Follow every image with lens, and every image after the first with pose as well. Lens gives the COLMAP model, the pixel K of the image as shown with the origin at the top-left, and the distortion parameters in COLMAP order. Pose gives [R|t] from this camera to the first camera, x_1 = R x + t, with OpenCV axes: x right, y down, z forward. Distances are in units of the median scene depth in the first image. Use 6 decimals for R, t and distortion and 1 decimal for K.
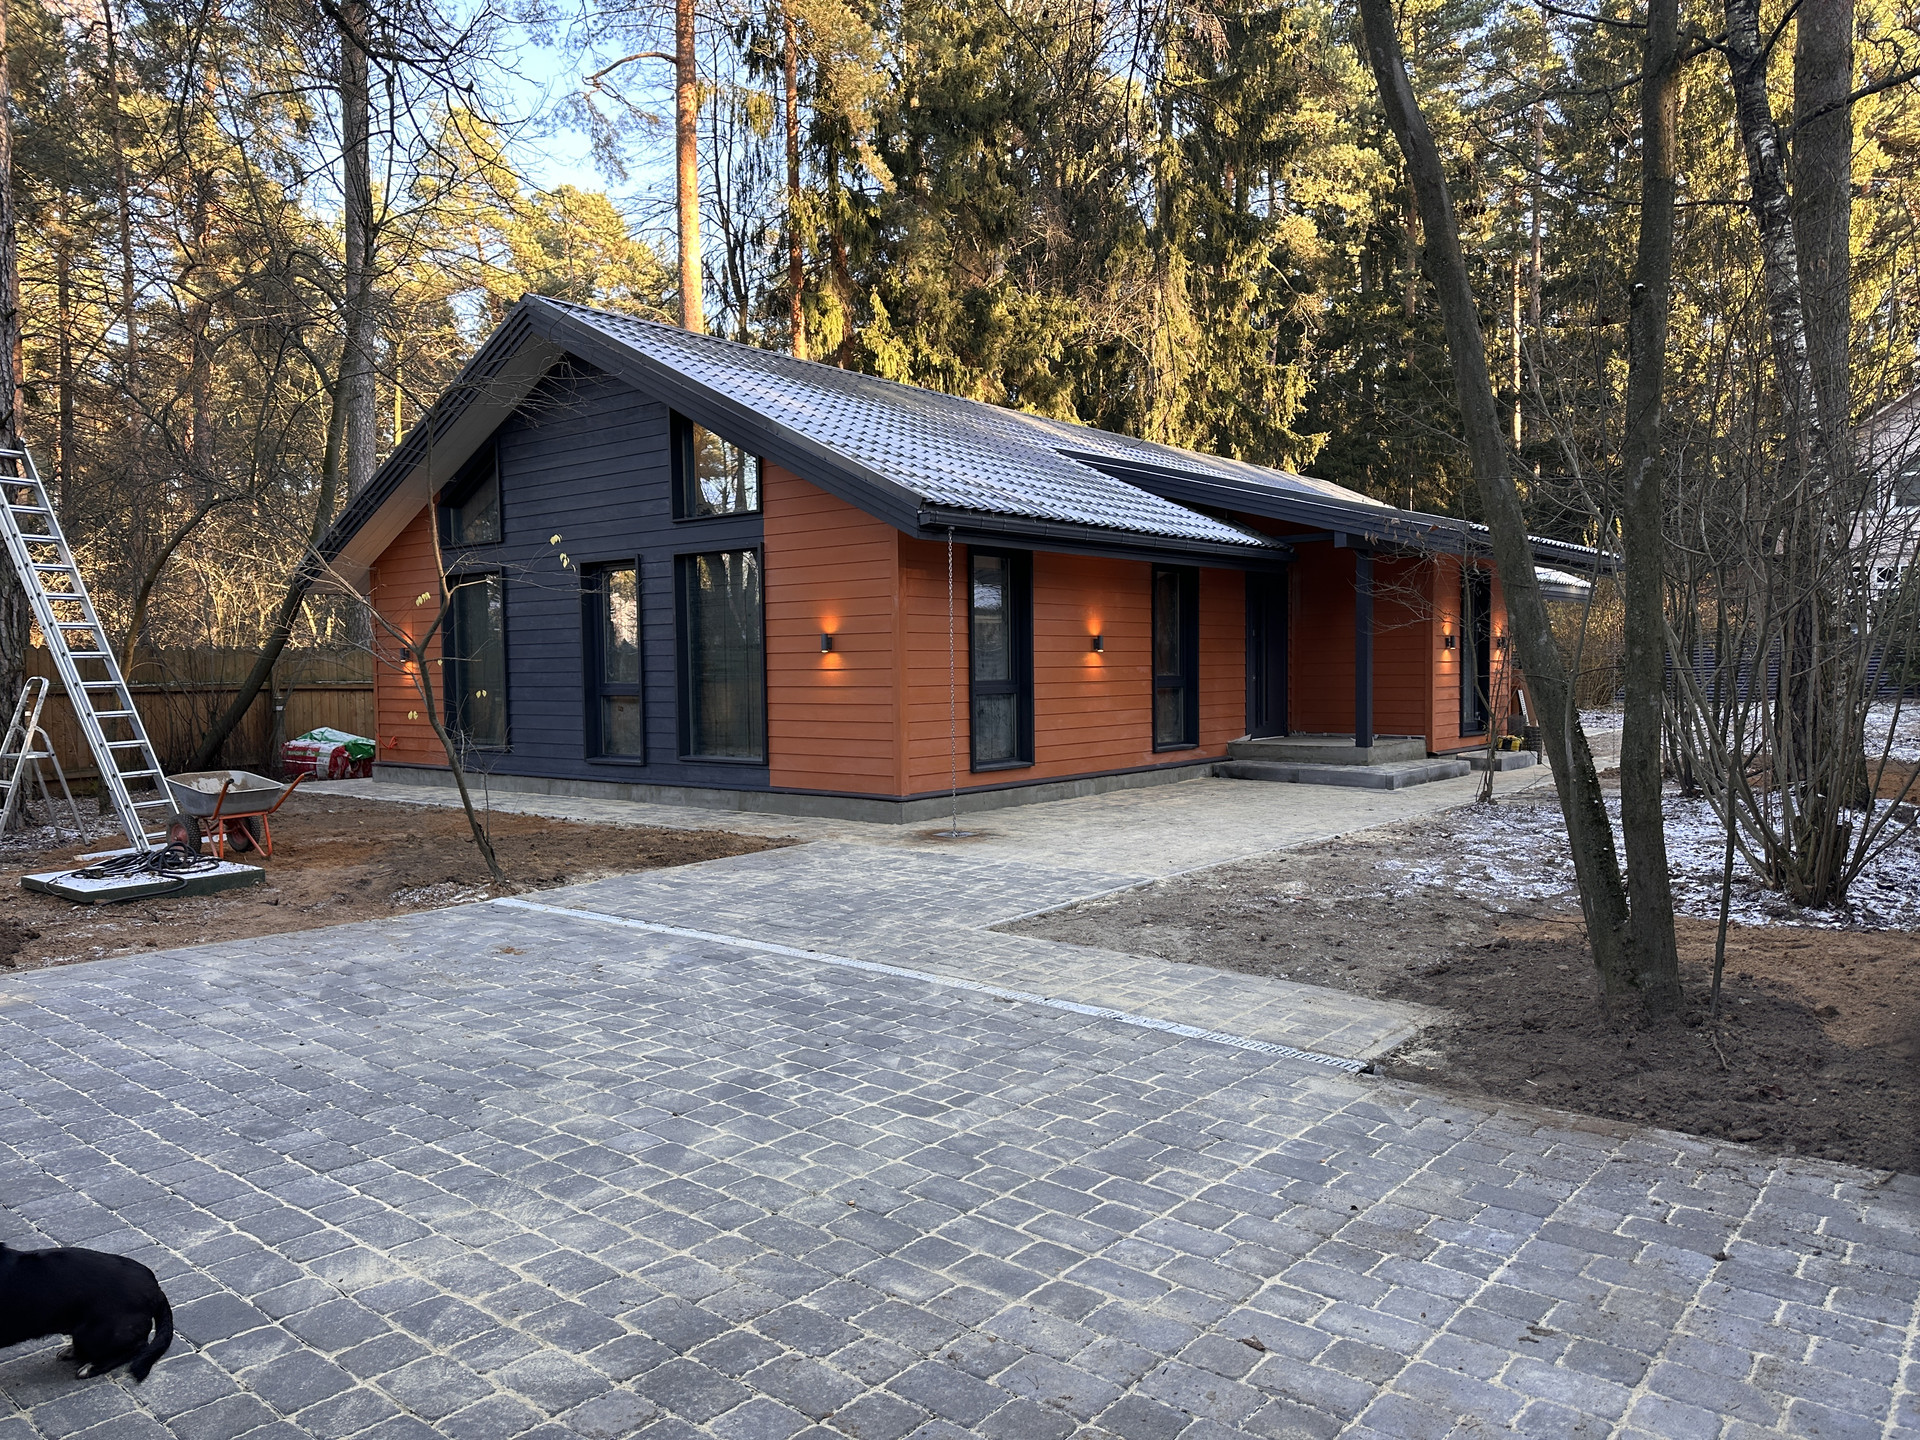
lens RADIAL K [[1351.3, 0, 960.0], [0, 1351.3, 720.0], [0, 0, 1]] dist [0.160552, -0.284381]
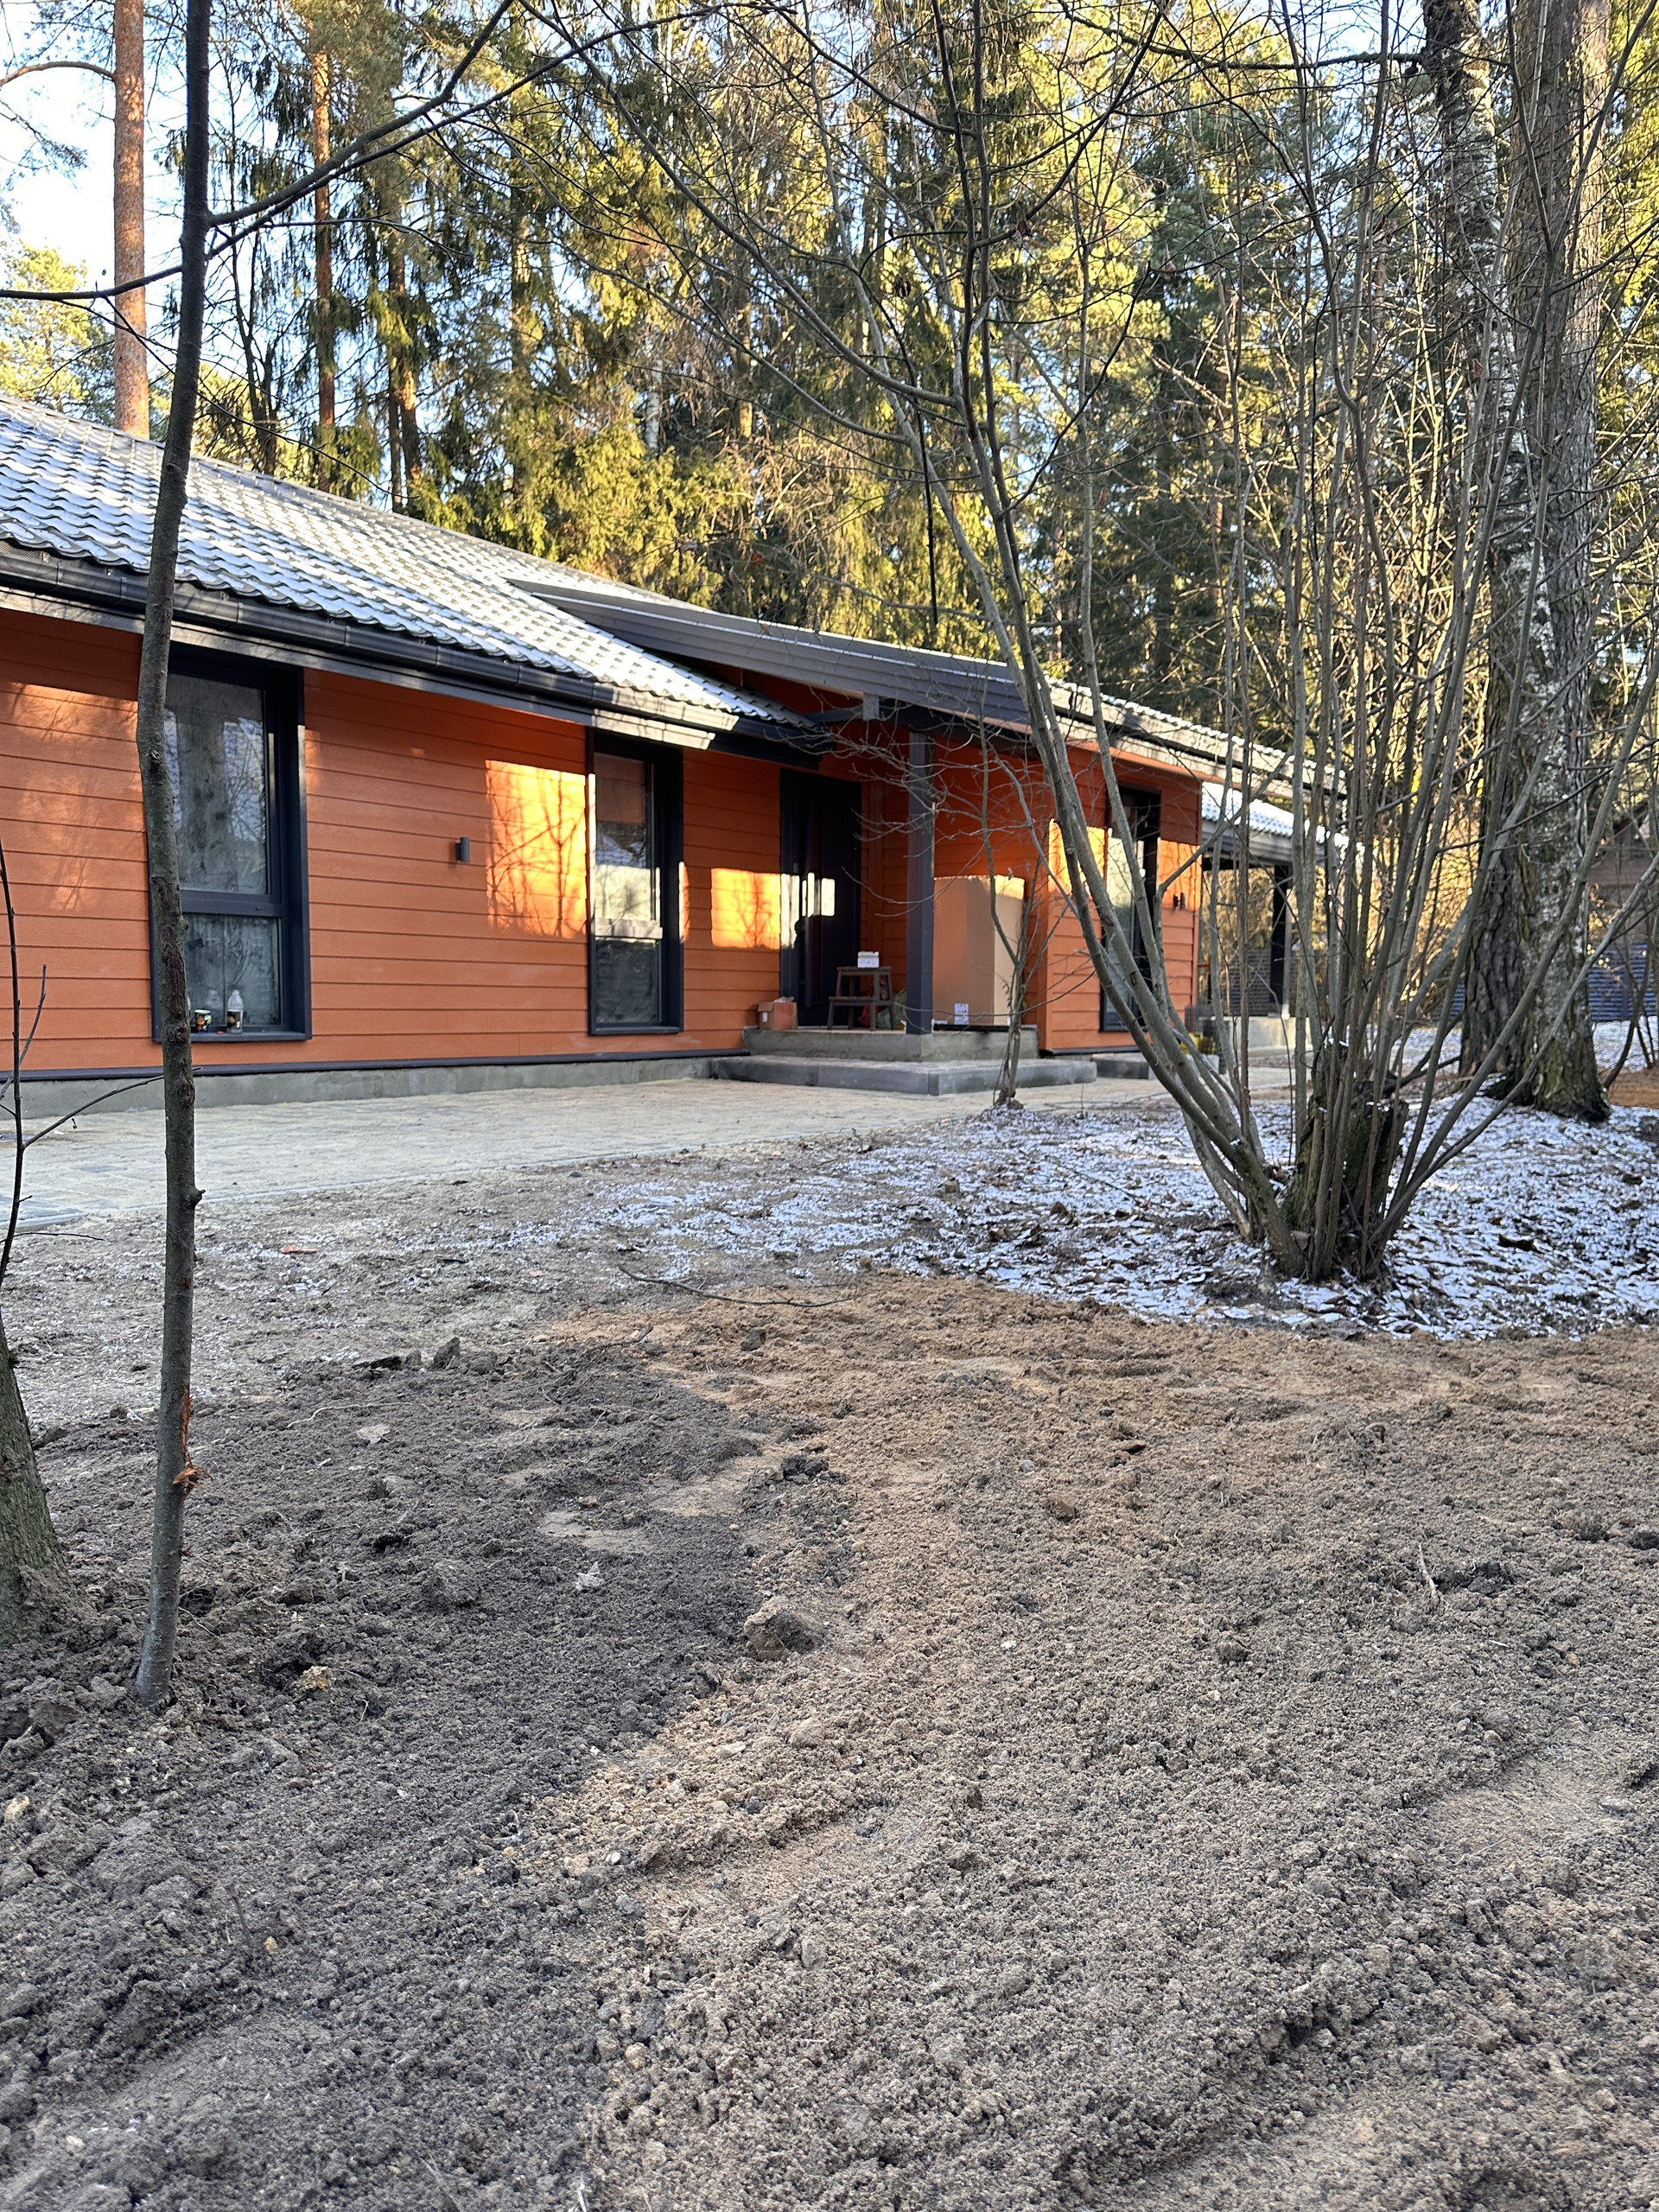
lens RADIAL K [[1556.8, 0, 829.5], [0, 1556.8, 1106.0], [0, 0, 1]] dist [0.160552, -0.284381]
pose [[0.999233, 0.017829, 0.034876, 0.125582], [-0.018817, 0.999425, 0.028219, 0.018816], [-0.034353, -0.028854, 0.998993, 0.136221]]
